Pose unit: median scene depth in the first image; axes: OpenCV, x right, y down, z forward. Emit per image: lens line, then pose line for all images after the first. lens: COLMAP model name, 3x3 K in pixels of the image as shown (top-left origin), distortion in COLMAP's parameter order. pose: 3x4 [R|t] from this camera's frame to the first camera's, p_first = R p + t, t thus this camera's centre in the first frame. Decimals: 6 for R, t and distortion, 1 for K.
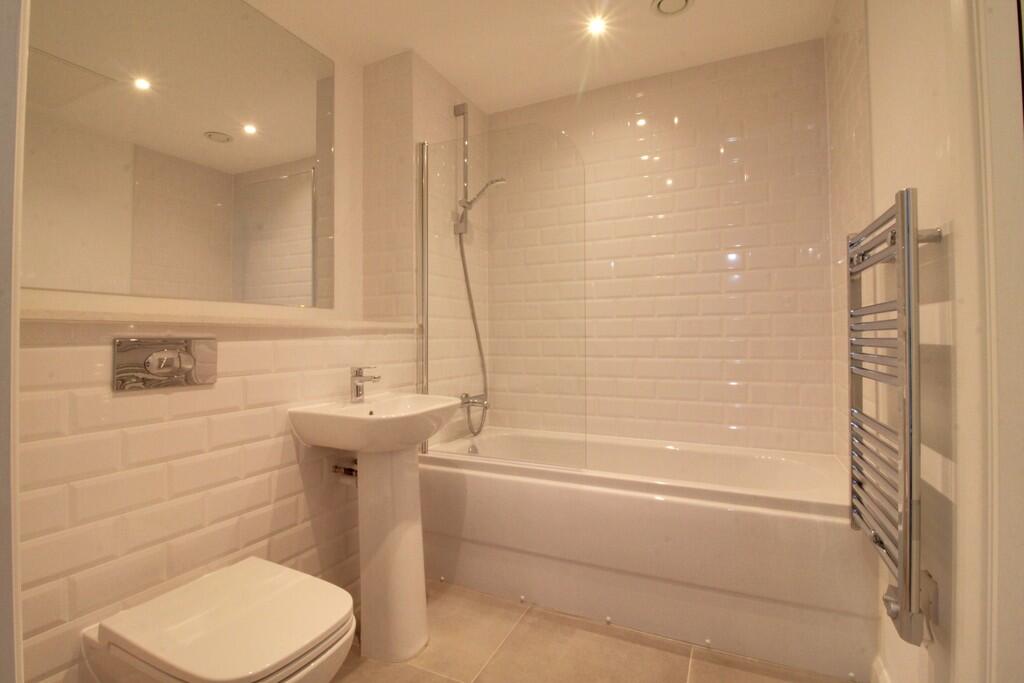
lens RADIAL K [[472.8, 0, 513.9], [0, 472.8, 329.6], [0, 0, 1]] dist [0.002670, -0.015939]
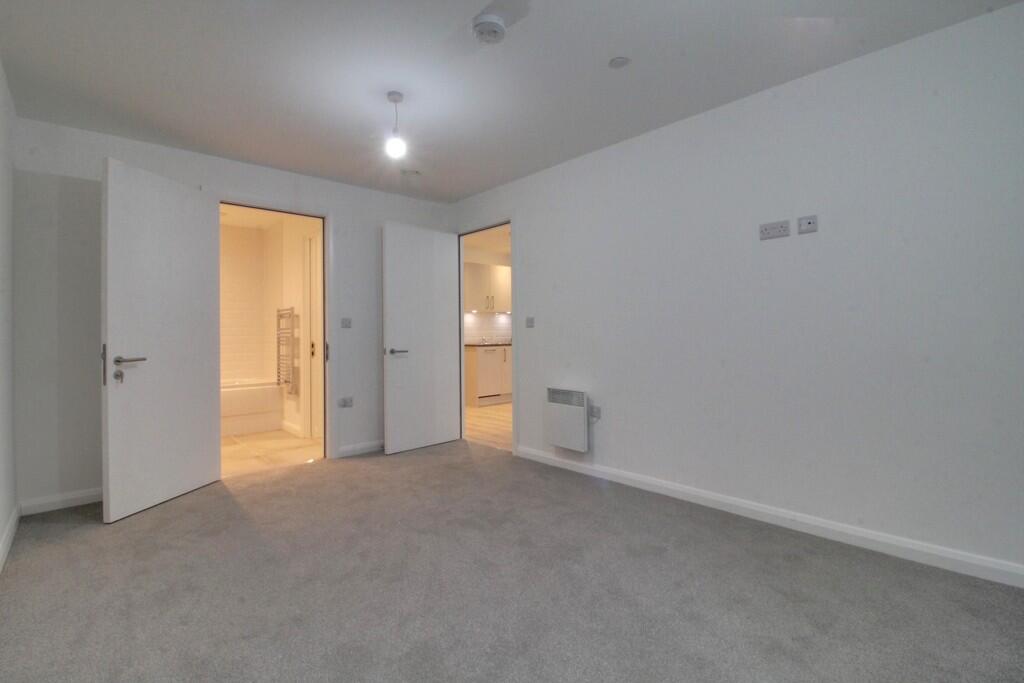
lens RADIAL K [[472.8, 0, 513.9], [0, 472.8, 329.6], [0, 0, 1]] dist [0.002670, -0.015939]
pose [[0.373140, 0.004979, 0.927762, -2.763646], [-0.007994, 0.999966, -0.002151, -0.052093], [-0.927741, -0.006614, 0.373167, -2.870455]]
